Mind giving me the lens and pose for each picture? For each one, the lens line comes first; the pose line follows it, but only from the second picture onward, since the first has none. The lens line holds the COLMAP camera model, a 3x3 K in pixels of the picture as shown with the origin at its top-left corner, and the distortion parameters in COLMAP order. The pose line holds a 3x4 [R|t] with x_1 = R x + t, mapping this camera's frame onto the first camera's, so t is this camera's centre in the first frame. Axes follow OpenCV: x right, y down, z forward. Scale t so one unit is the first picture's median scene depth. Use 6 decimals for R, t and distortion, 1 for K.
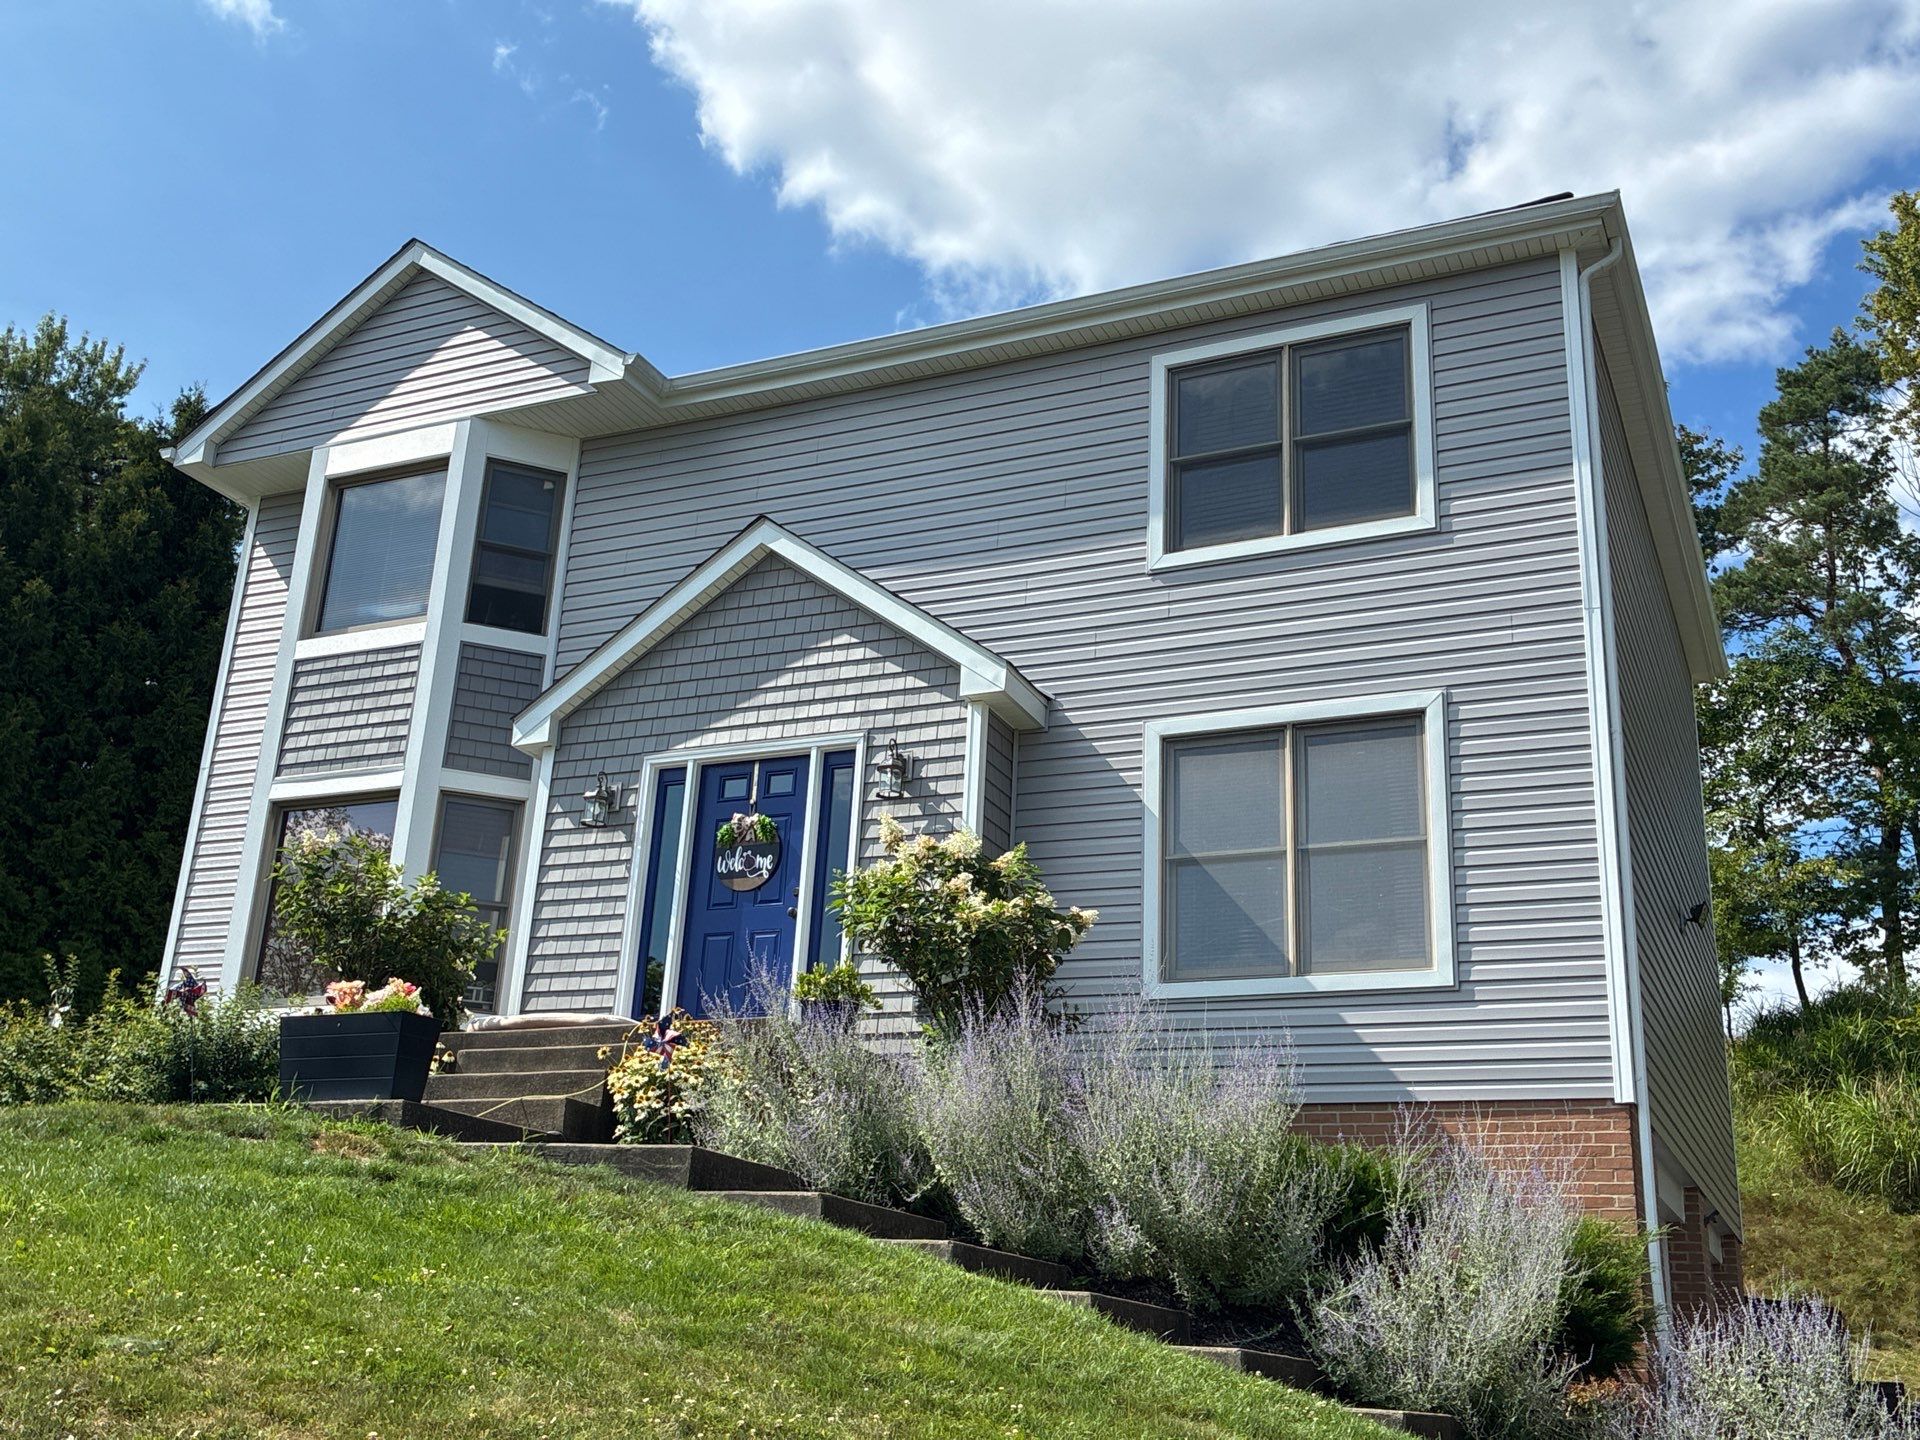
lens RADIAL K [[1945.4, 0, 964.8], [0, 1945.4, 717.3], [0, 0, 1]] dist [0.045636, -0.026371]
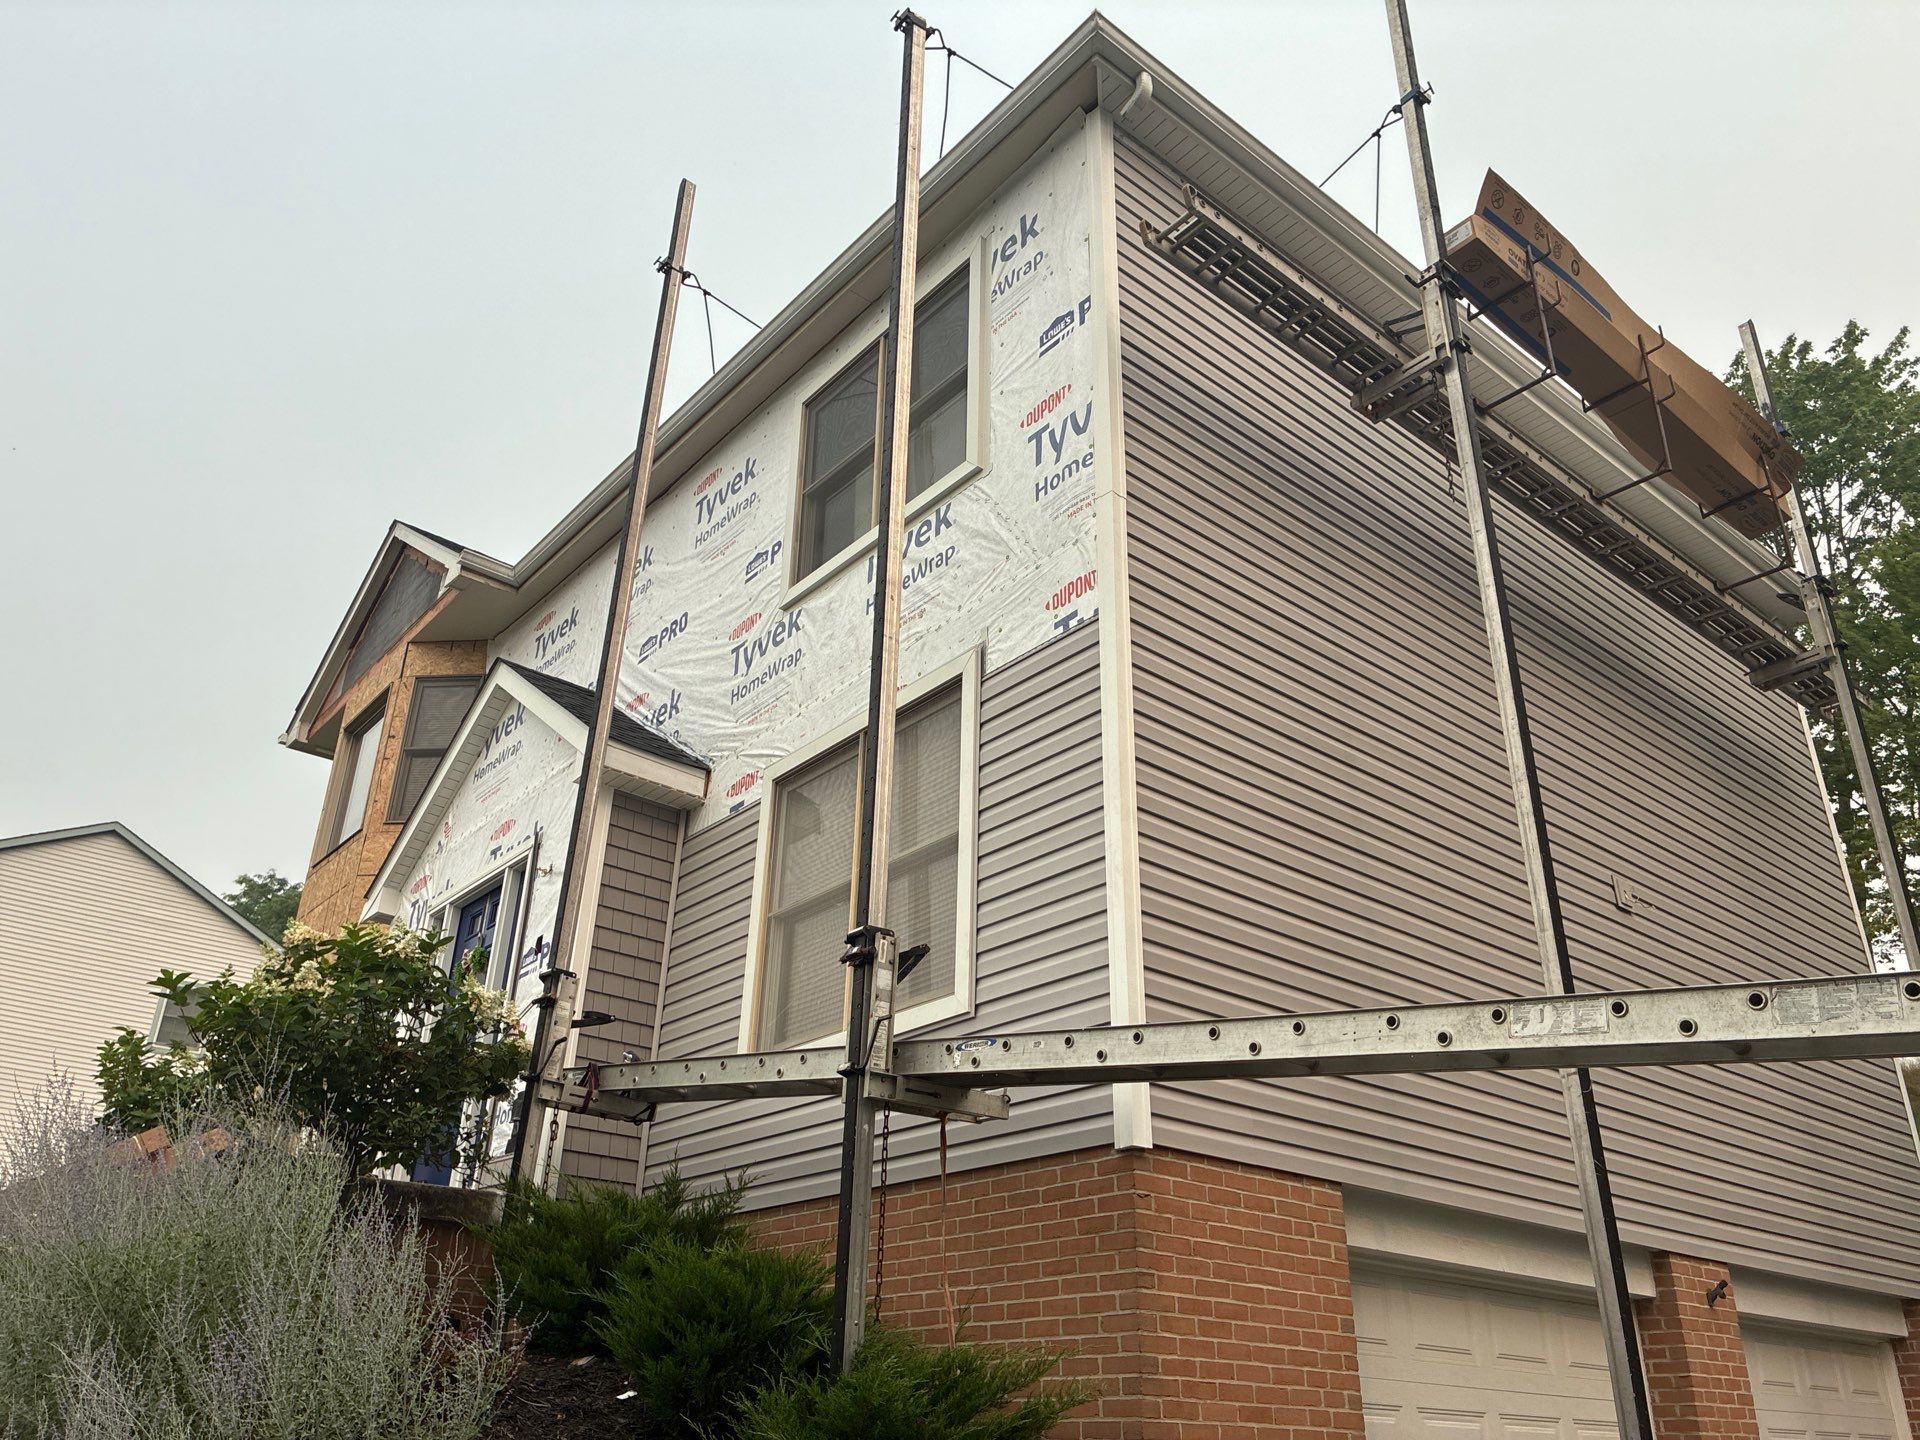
lens RADIAL K [[1452.7, 0, 963.6], [0, 1452.7, 722.4], [0, 0, 1]] dist [0.038484, -0.047501]
pose [[0.902052, -0.219882, -0.371422, 0.410339], [0.165555, 0.970956, -0.172732, 0.107634], [0.398615, 0.094323, 0.912255, 0.411371]]
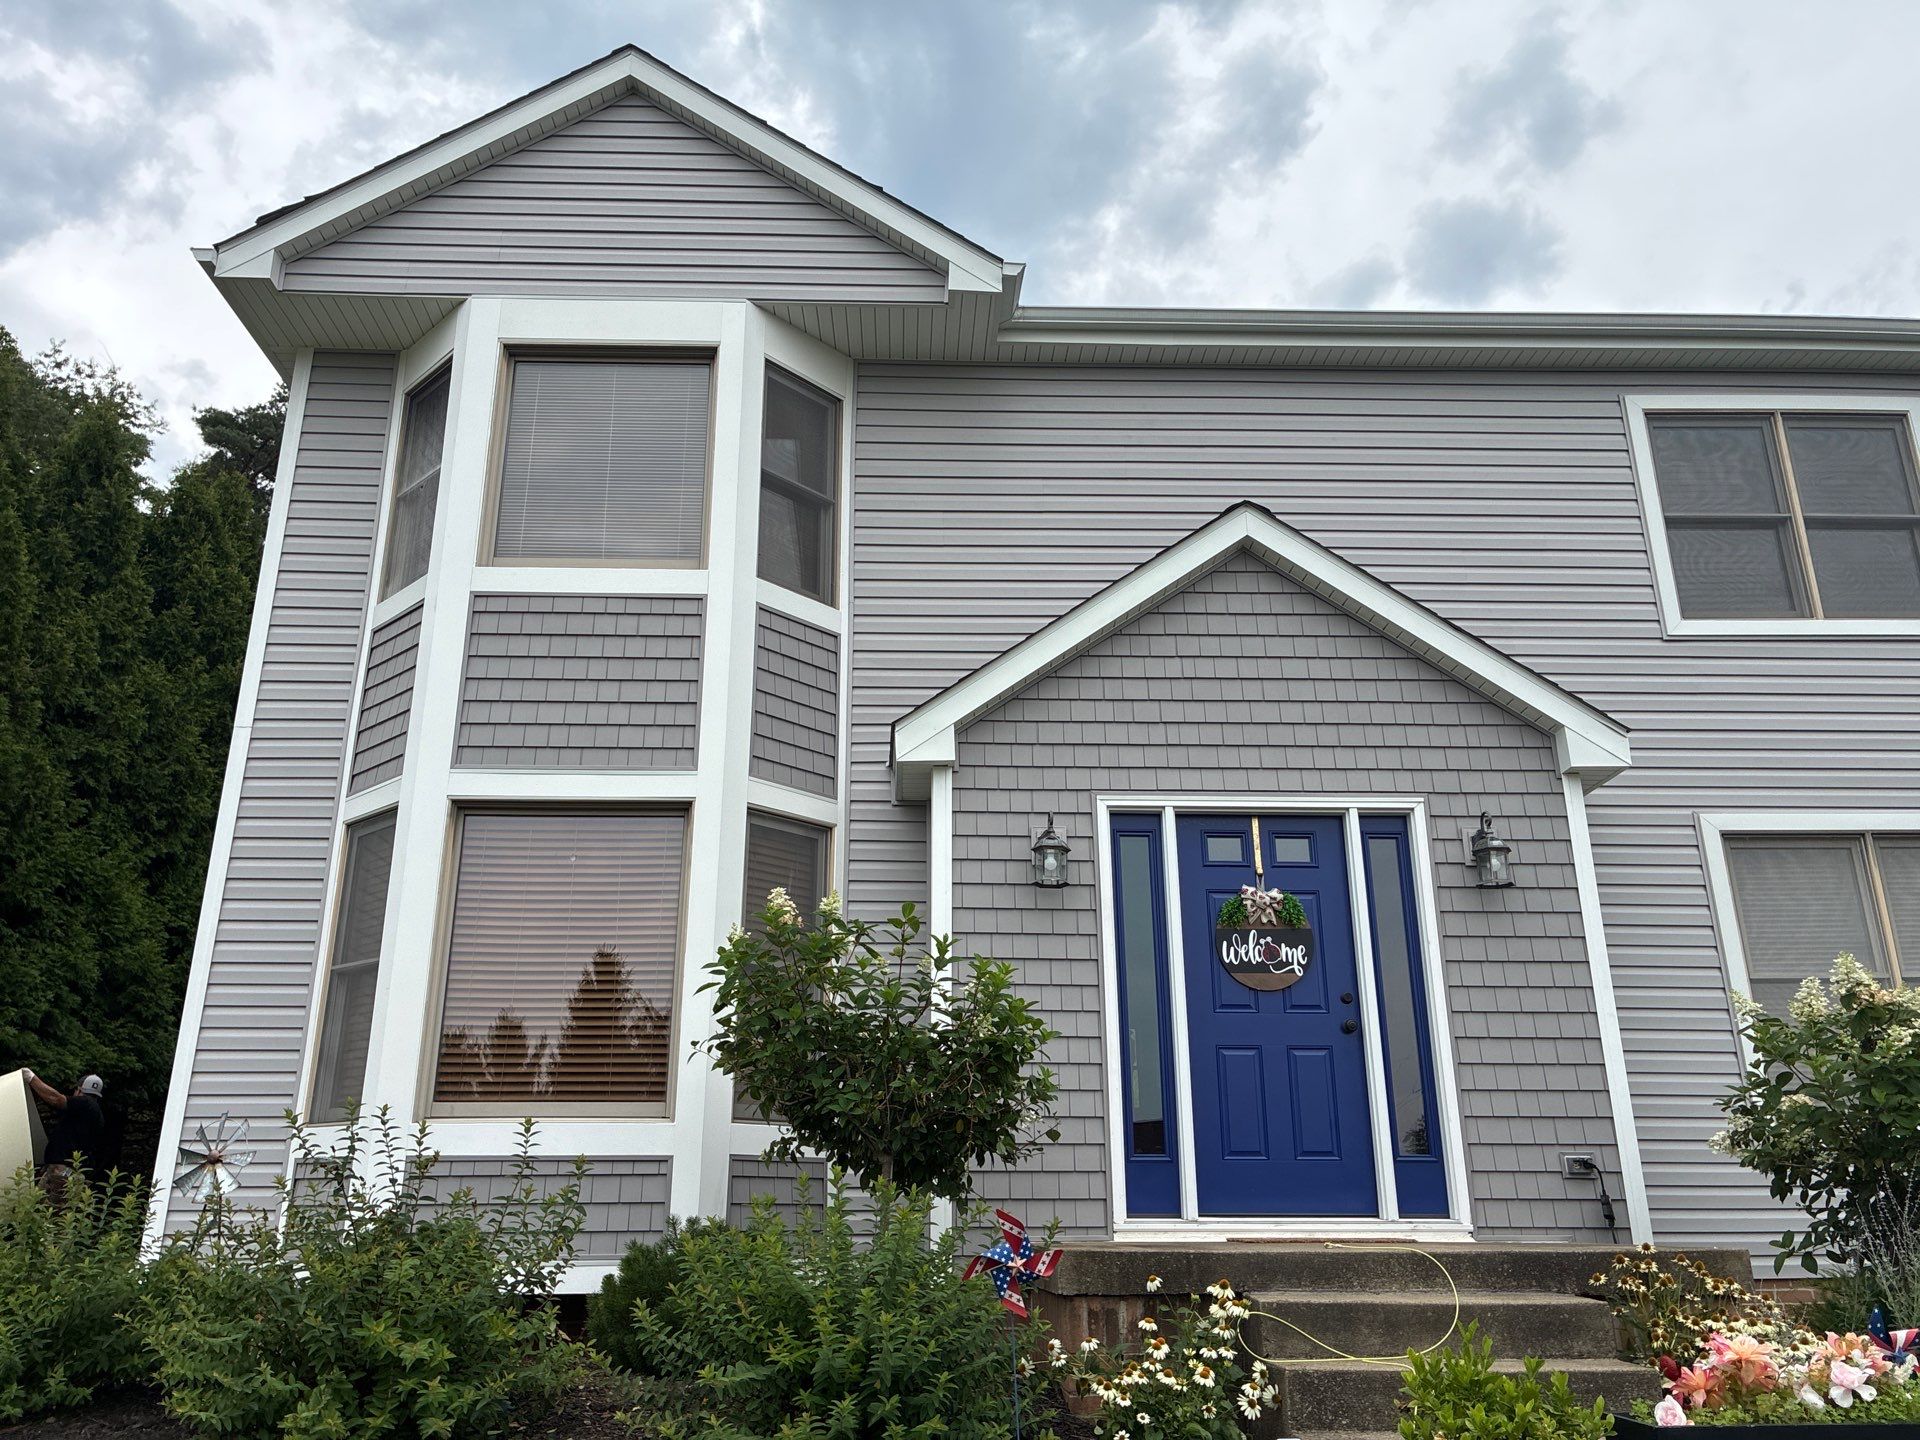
lens RADIAL K [[1452.7, 0, 963.6], [0, 1452.7, 722.4], [0, 0, 1]] dist [0.038484, -0.047501]
pose [[0.897491, 0.096494, 0.430348, -0.468178], [-0.105475, 0.994417, -0.003002, -0.000304], [-0.428235, -0.042696, 0.902658, 0.528612]]
